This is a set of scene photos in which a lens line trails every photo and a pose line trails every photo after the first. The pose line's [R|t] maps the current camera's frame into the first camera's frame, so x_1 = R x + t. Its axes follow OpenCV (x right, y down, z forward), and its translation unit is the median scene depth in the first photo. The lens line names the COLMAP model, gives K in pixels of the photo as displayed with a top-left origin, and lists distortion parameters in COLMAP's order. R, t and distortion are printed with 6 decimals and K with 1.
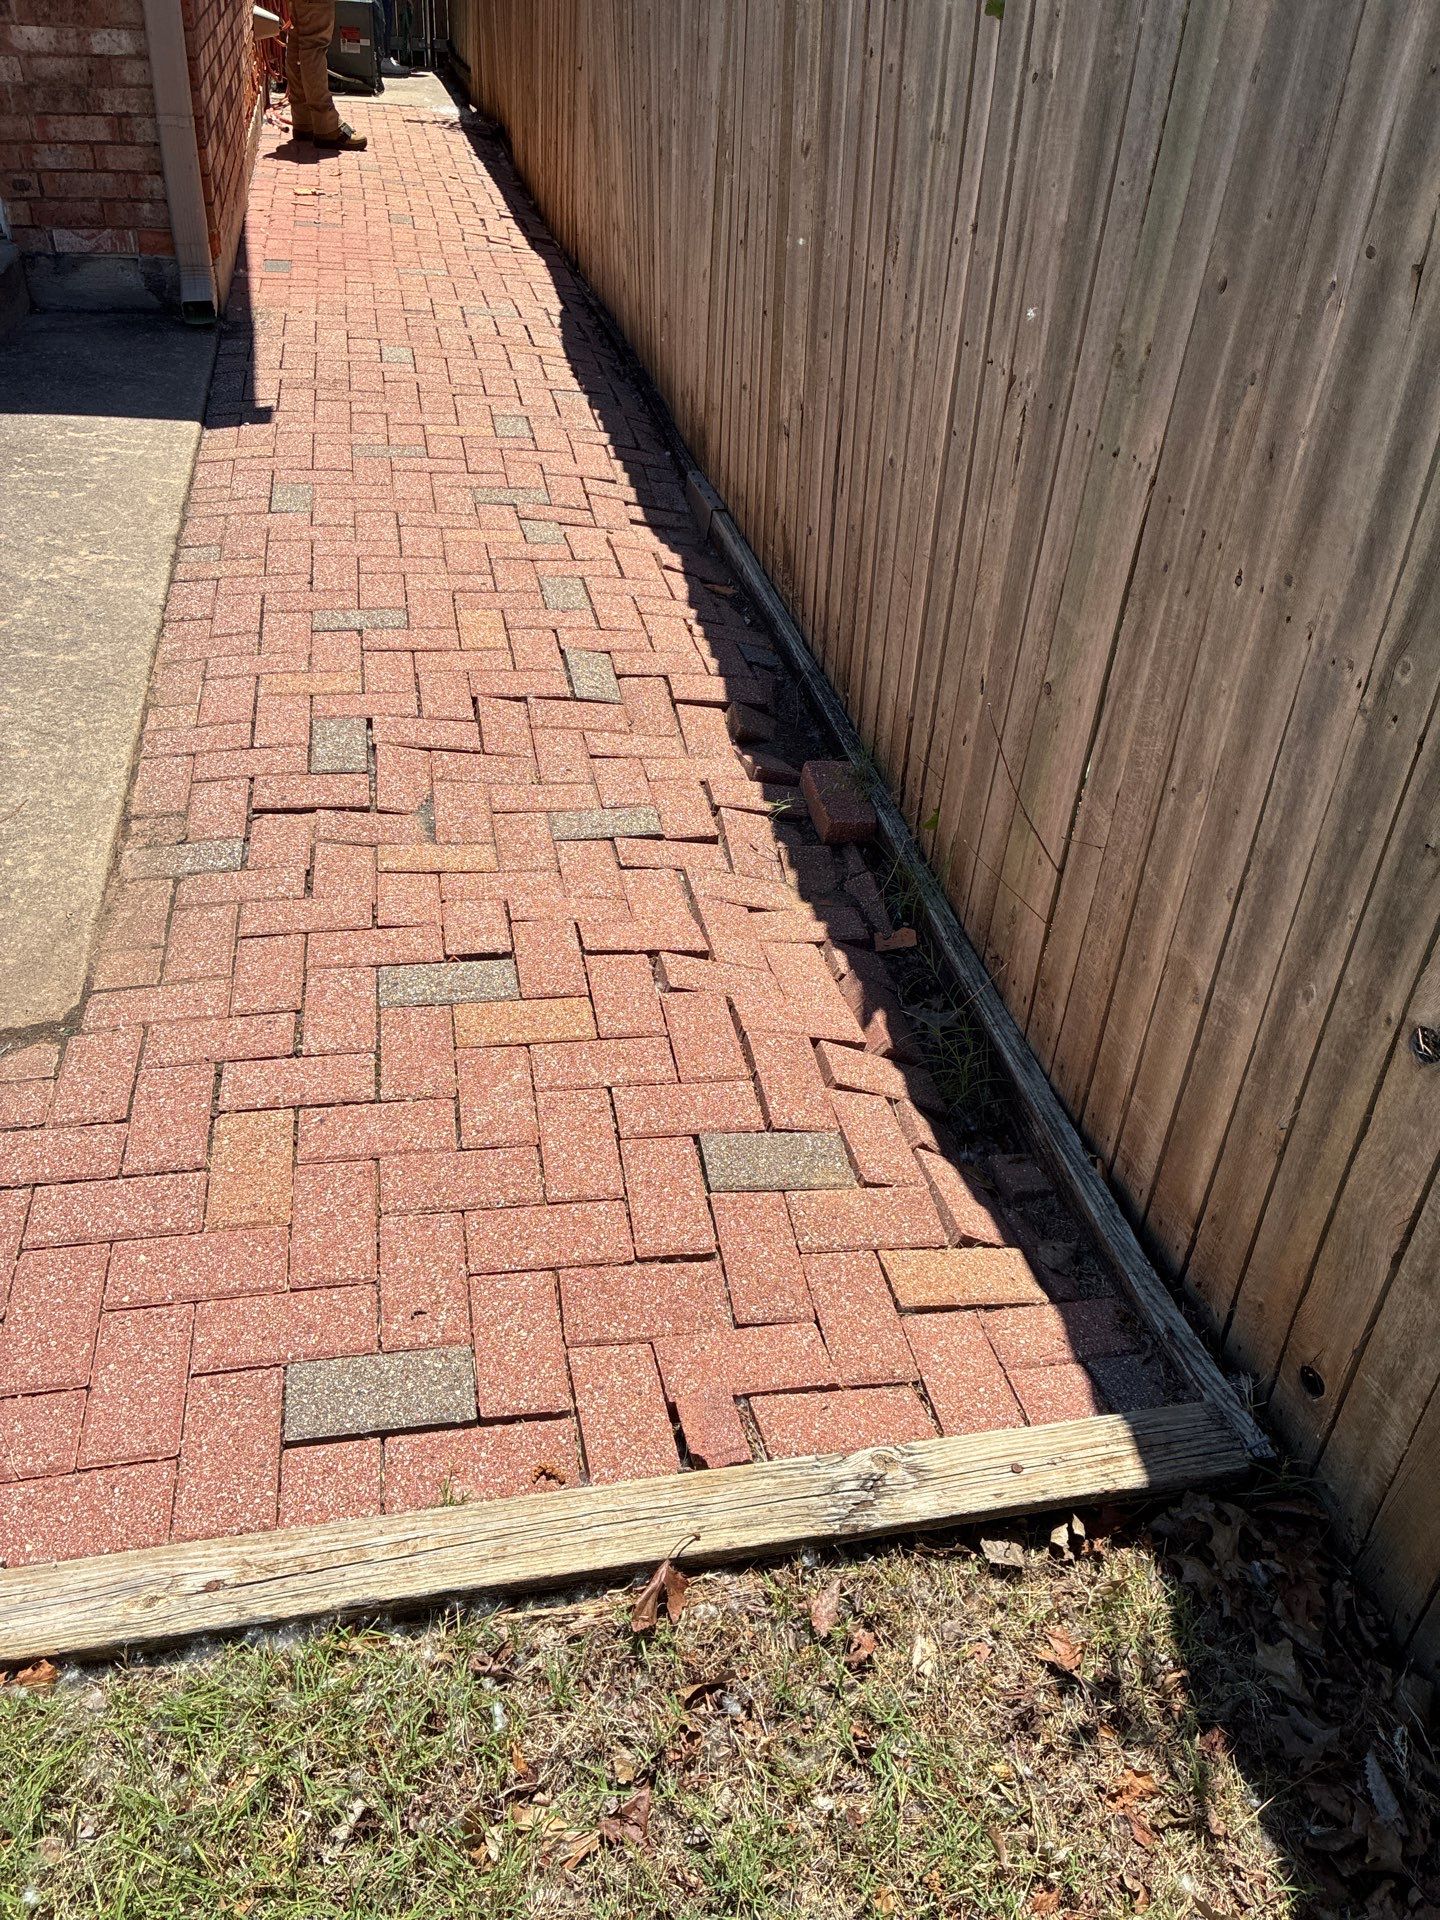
lens RADIAL K [[1489.3, 0, 716.7], [0, 1489.3, 968.2], [0, 0, 1]] dist [0.069044, -0.084078]
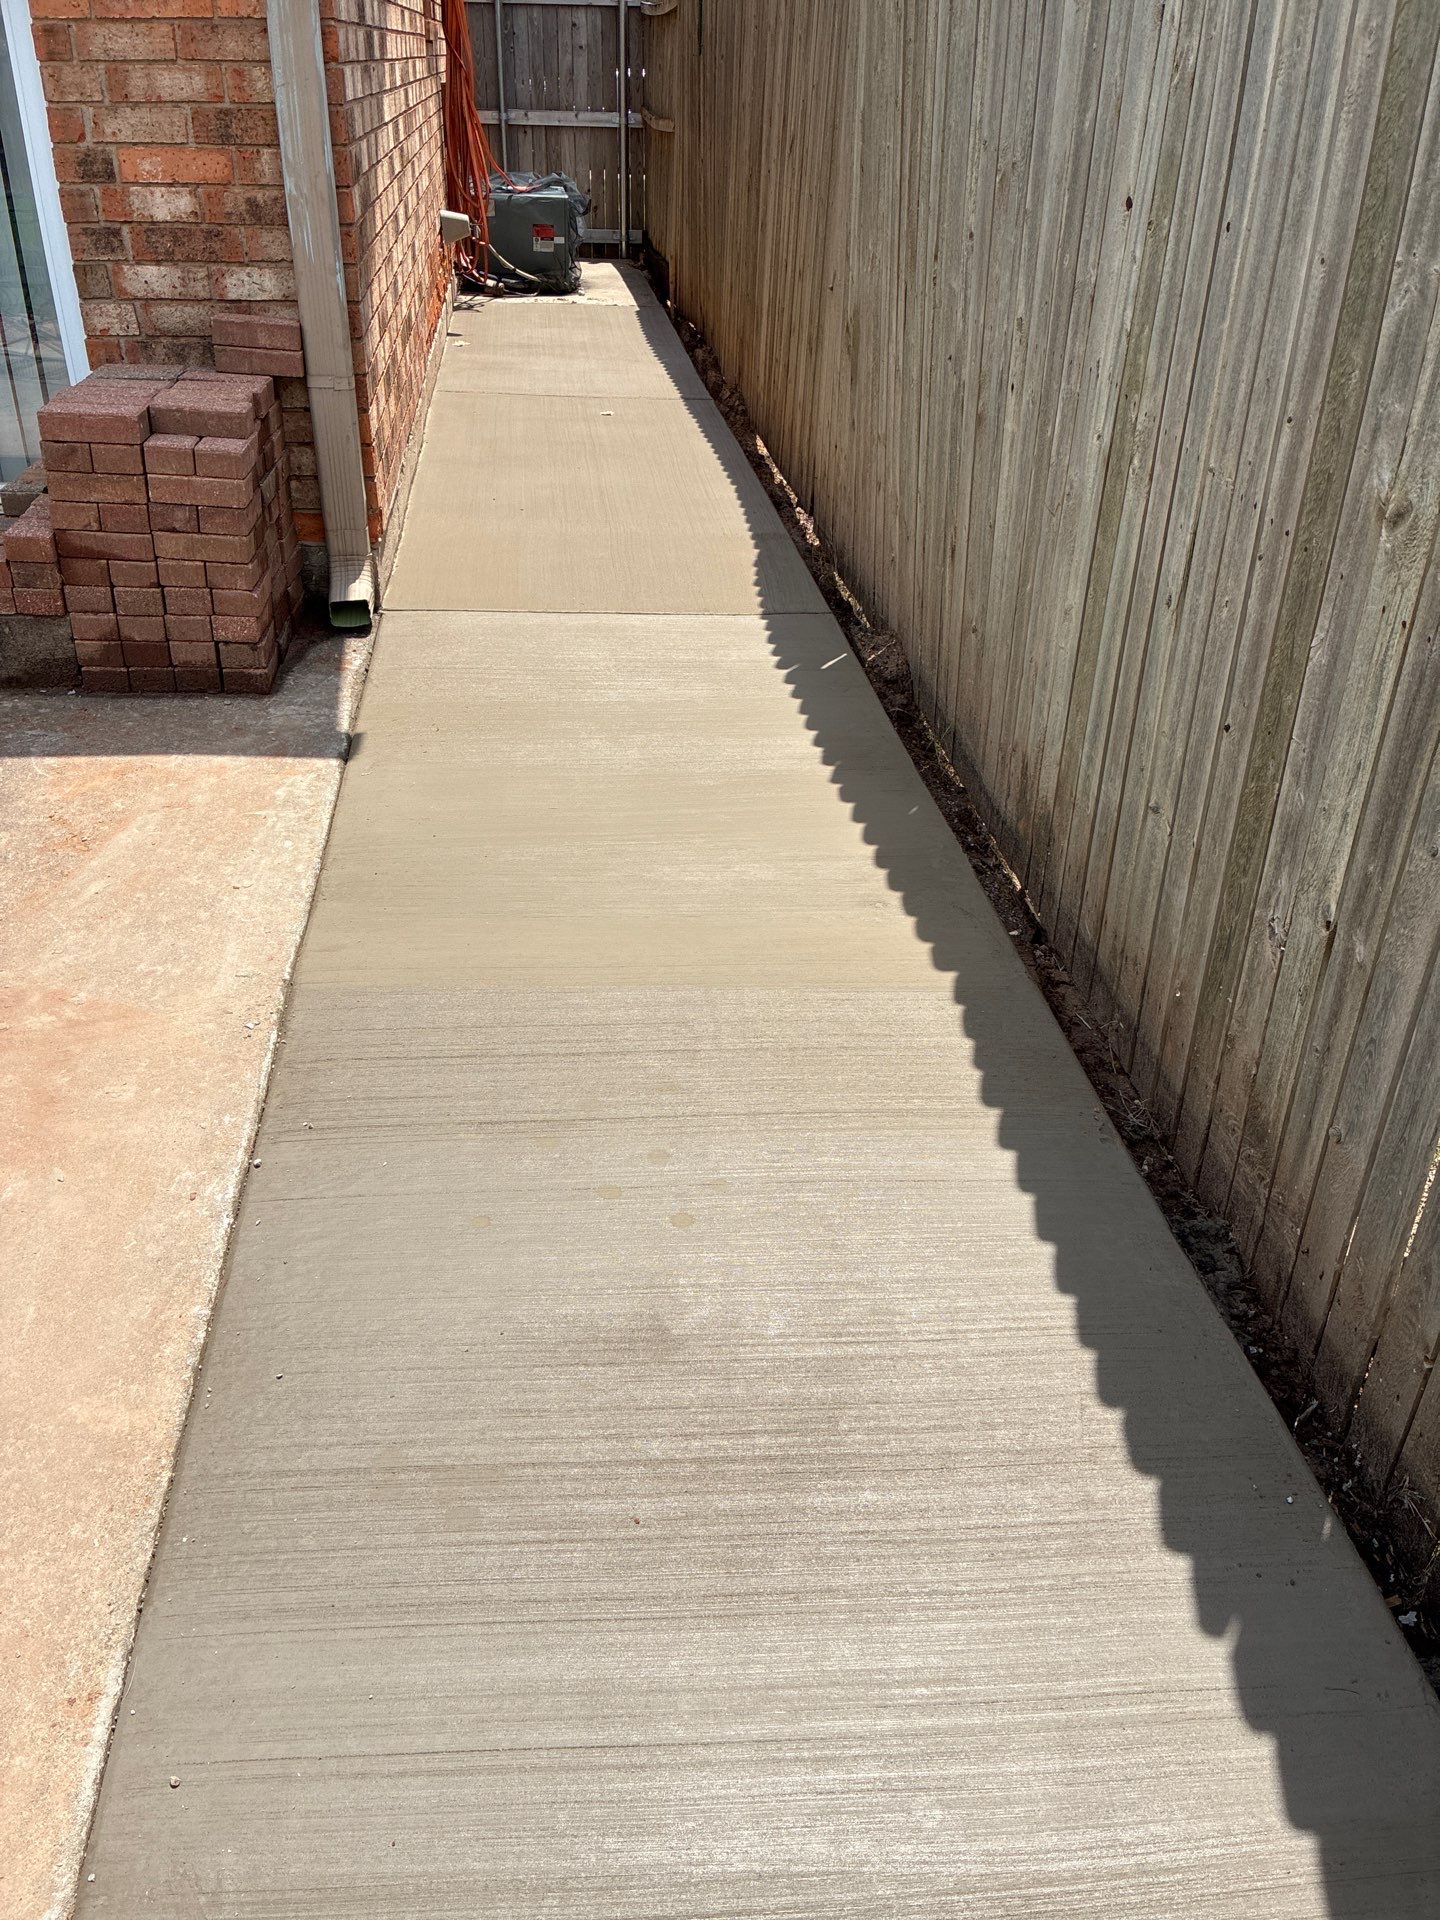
lens RADIAL K [[1489.3, 0, 706.9], [0, 1489.3, 961.7], [0, 0, 1]] dist [0.069044, -0.084078]
pose [[0.994336, 0.020657, -0.104259, -0.128617], [-0.029593, 0.995949, -0.084909, -0.330710], [0.102083, 0.087513, 0.990919, 0.454630]]
